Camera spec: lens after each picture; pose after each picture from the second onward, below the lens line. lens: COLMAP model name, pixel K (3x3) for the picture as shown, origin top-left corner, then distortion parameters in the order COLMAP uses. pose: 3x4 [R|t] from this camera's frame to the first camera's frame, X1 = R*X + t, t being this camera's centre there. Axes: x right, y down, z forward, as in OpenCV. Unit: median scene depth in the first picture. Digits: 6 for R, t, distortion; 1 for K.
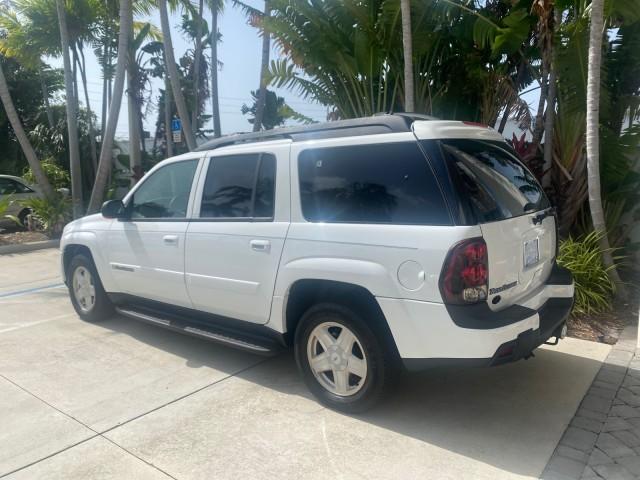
lens RADIAL K [[493.7, 0, 320.0], [0, 493.7, 240.0], [0, 0, 1]] dist [0.008056, 0.003072]
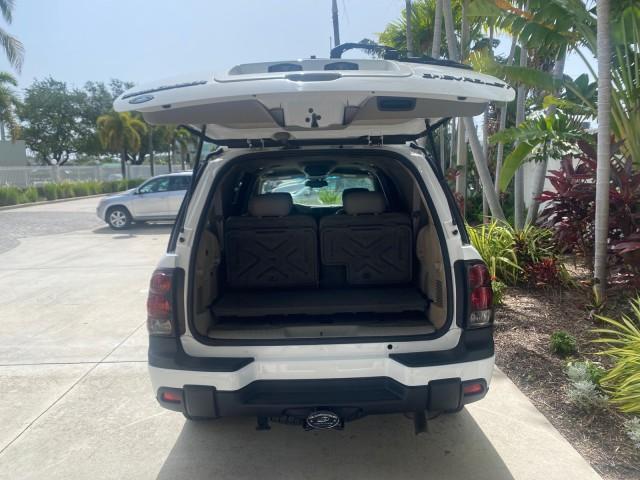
lens RADIAL K [[496.2, 0, 320.0], [0, 496.2, 240.0], [0, 0, 1]] dist [0.005579, -0.004669]
pose [[0.624034, 0.105690, -0.774217, 0.603418], [-0.095761, 0.993686, 0.058465, -0.068654], [0.775507, 0.037655, 0.630215, 0.312376]]
